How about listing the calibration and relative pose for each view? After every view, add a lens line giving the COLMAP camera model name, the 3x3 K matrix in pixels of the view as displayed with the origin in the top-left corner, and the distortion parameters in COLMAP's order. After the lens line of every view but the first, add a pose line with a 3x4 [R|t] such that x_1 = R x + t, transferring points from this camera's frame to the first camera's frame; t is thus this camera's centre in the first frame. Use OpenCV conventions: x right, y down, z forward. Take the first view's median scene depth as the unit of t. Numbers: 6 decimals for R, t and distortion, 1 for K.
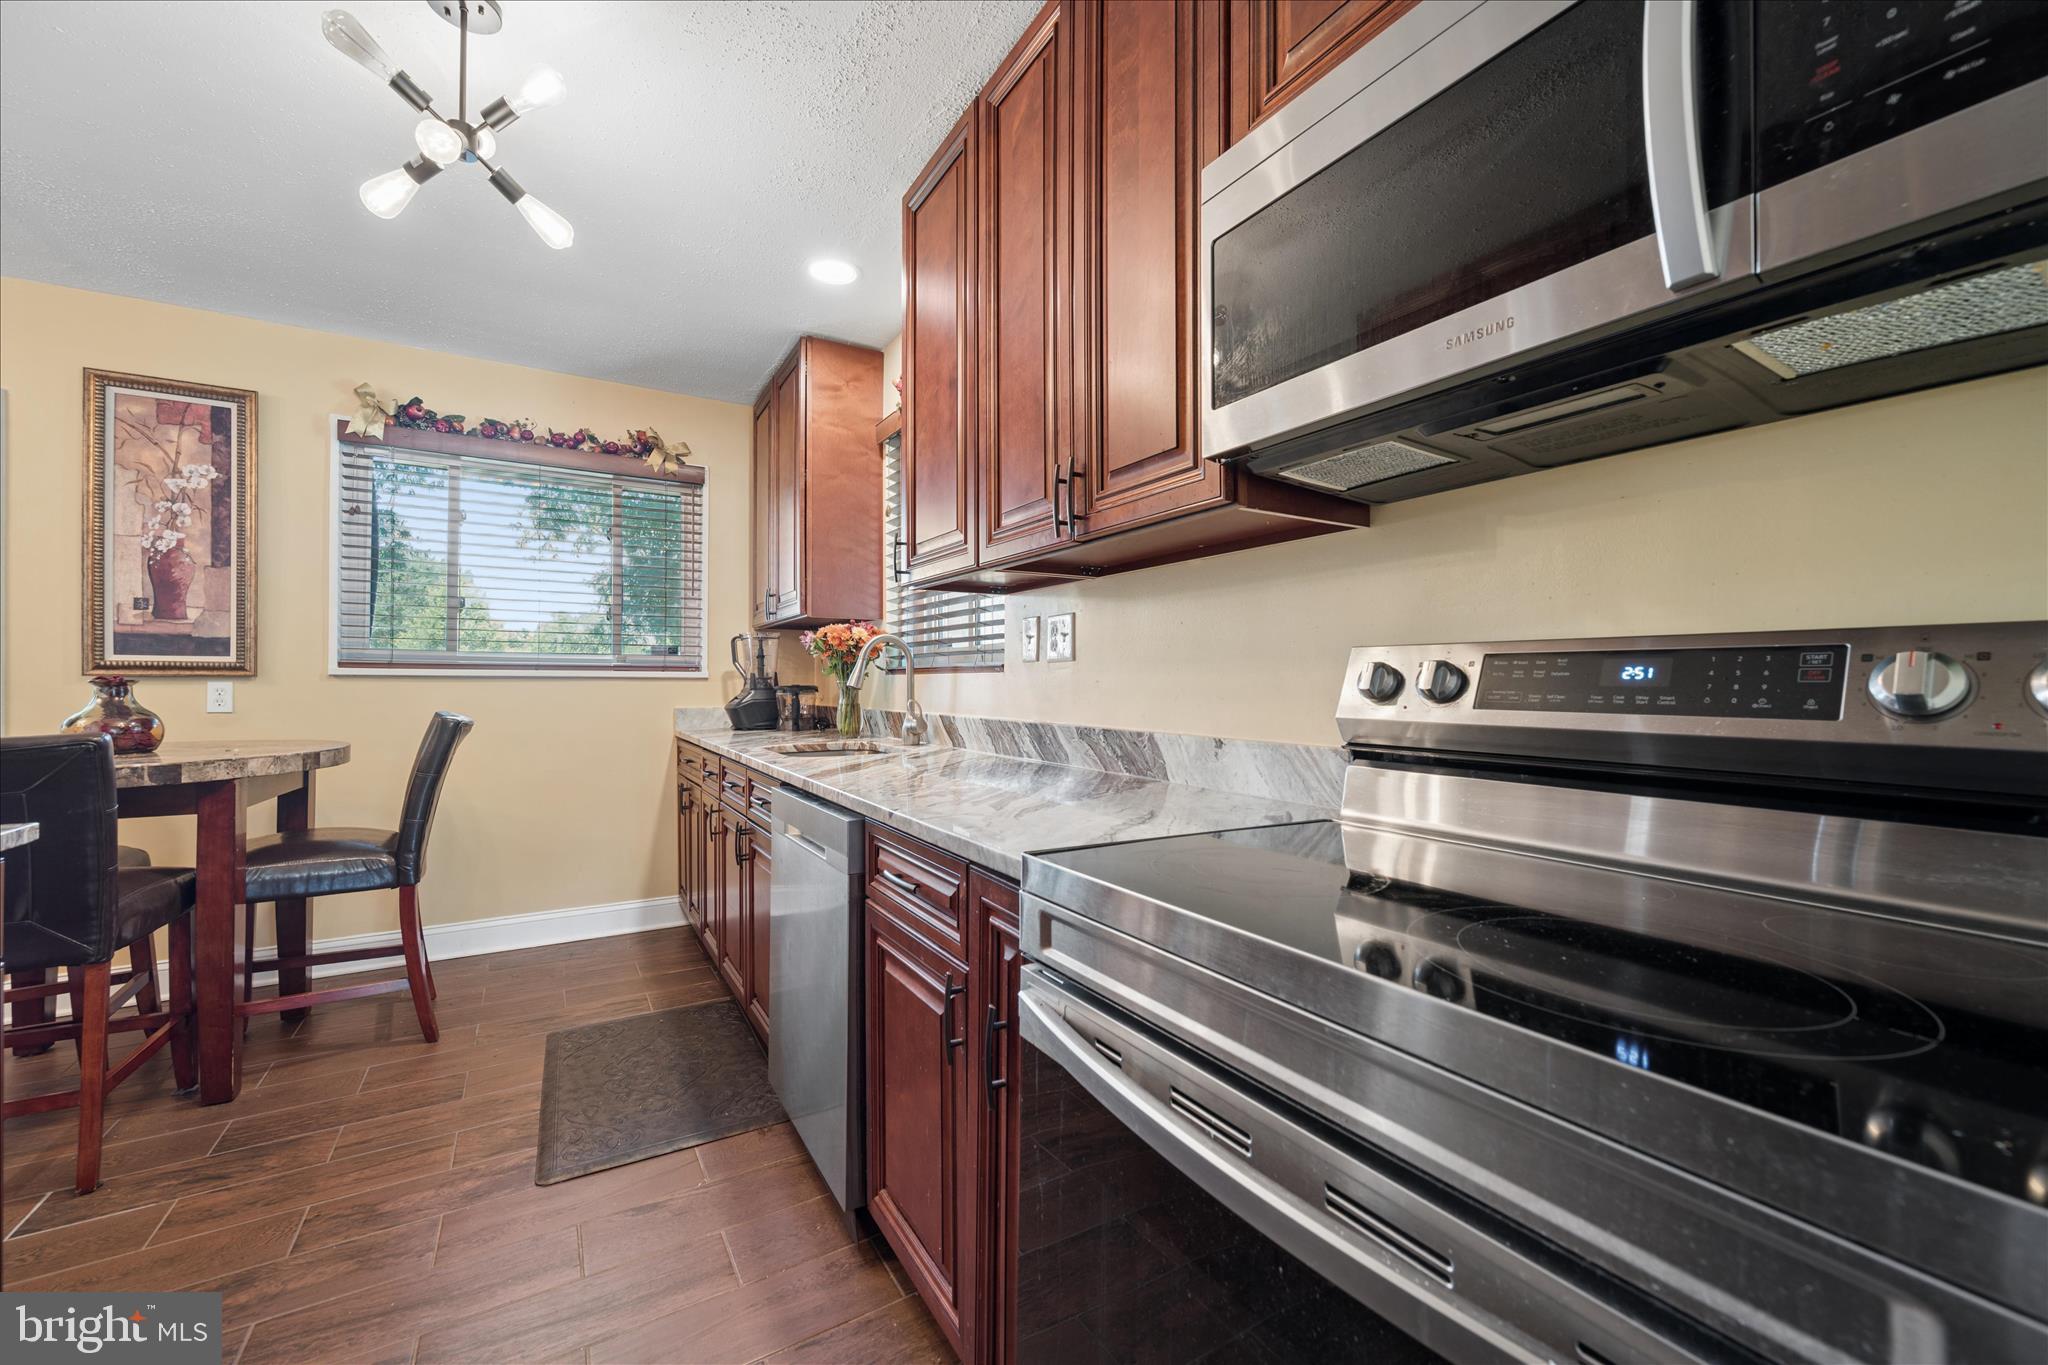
lens RADIAL K [[805.3, 0, 1023.2], [0, 805.3, 680.1], [0, 0, 1]] dist [-0.000808, 0.000036]
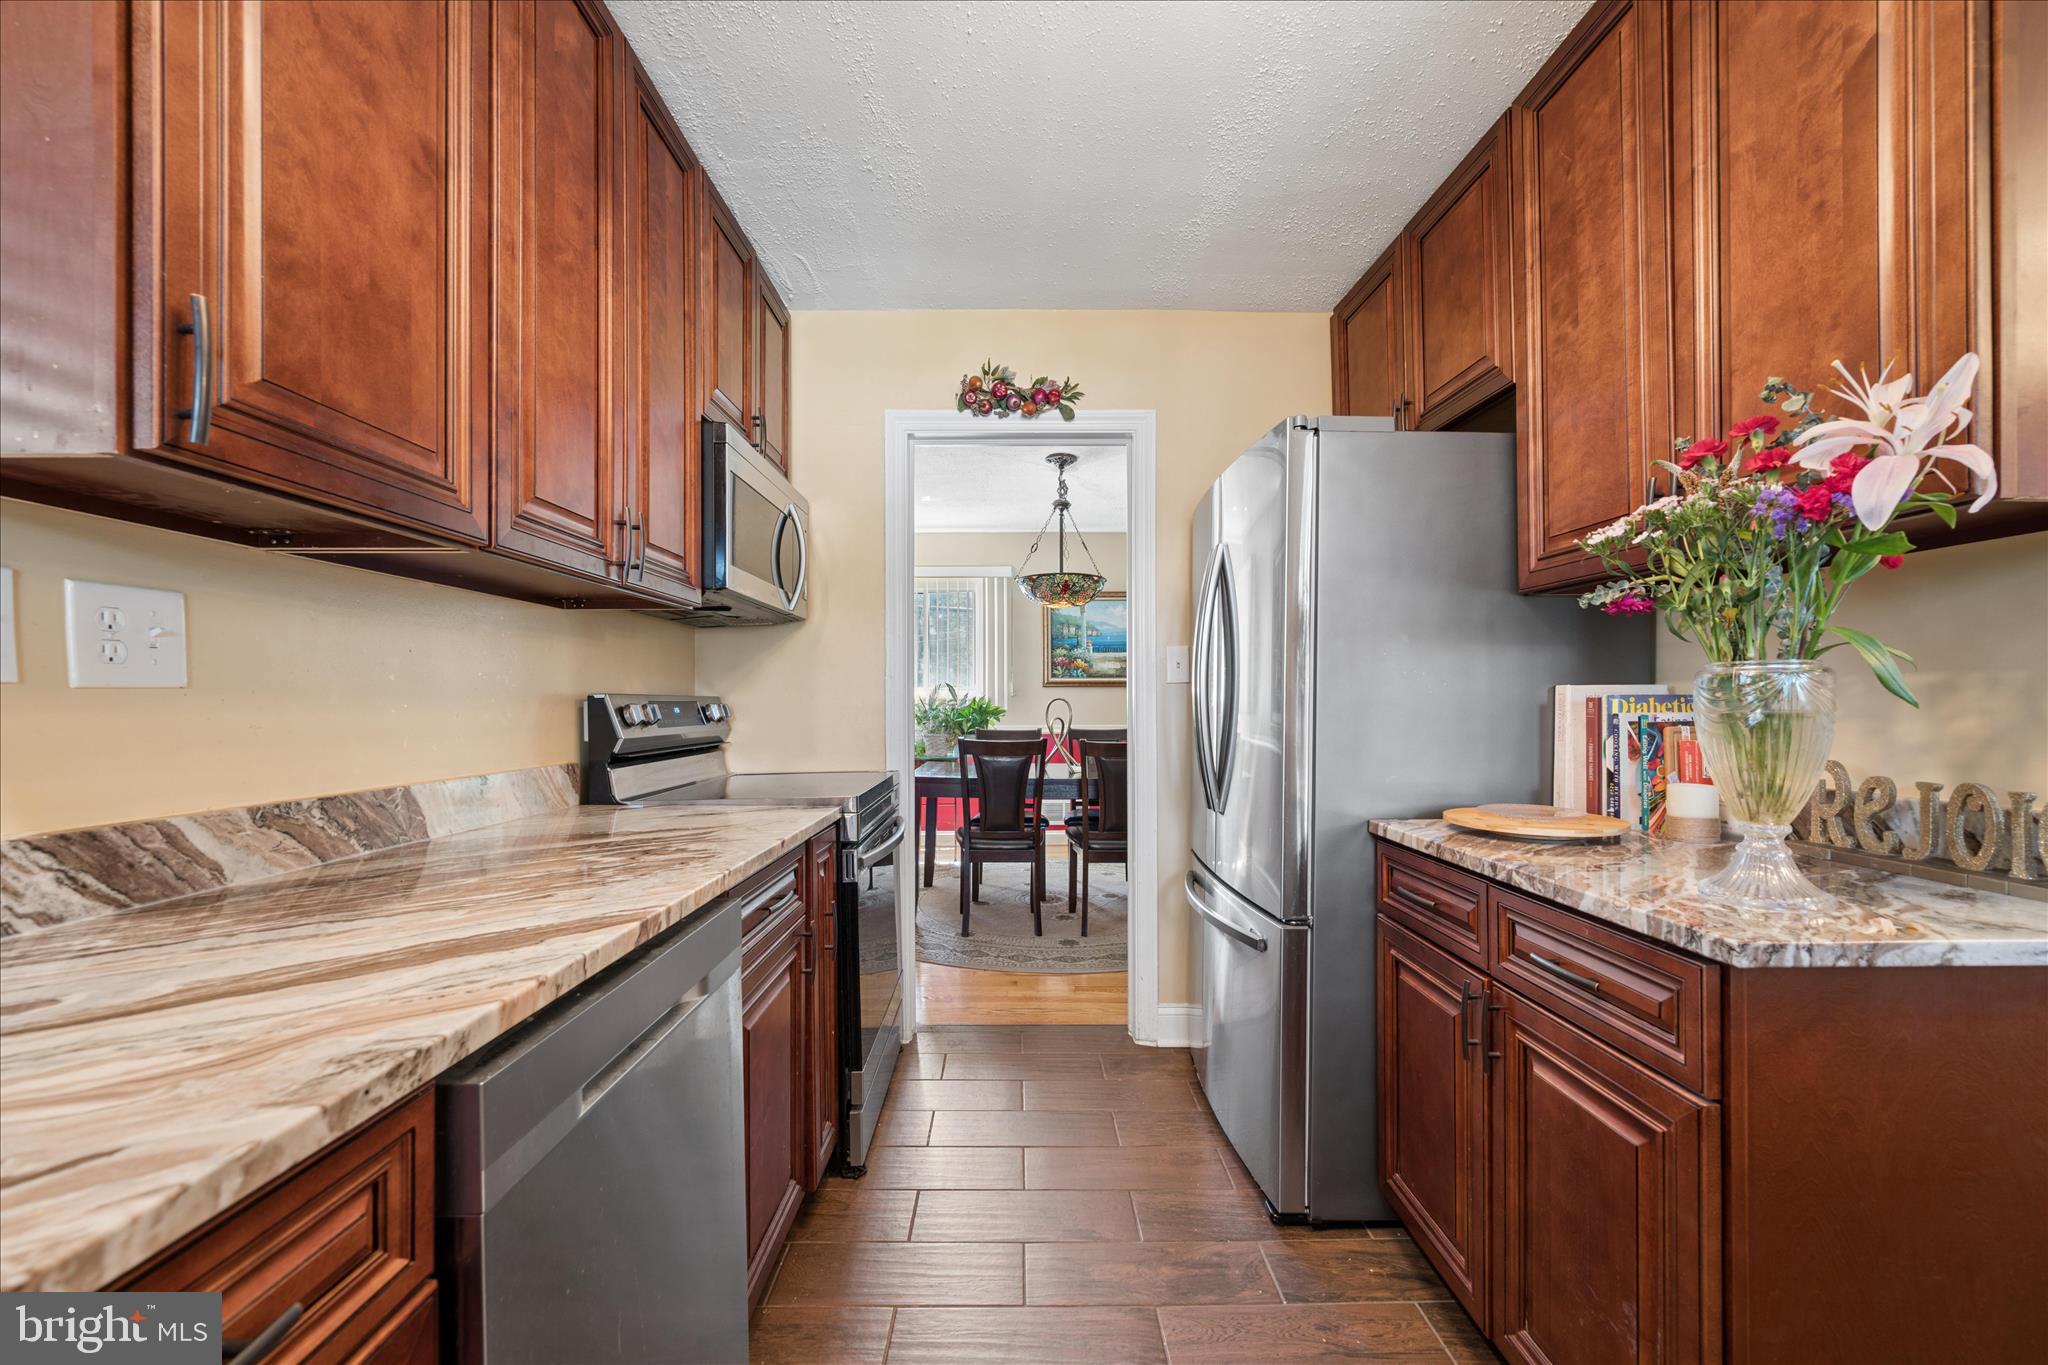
lens RADIAL K [[806.7, 0, 1019.7], [0, 806.7, 689.3], [0, 0, 1]] dist [-0.001130, 0.000057]
pose [[-0.859791, 0.010324, 0.510541, -0.540985], [0.001516, 0.999843, -0.017665, -0.010420], [-0.510643, -0.014414, -0.859672, 0.970839]]
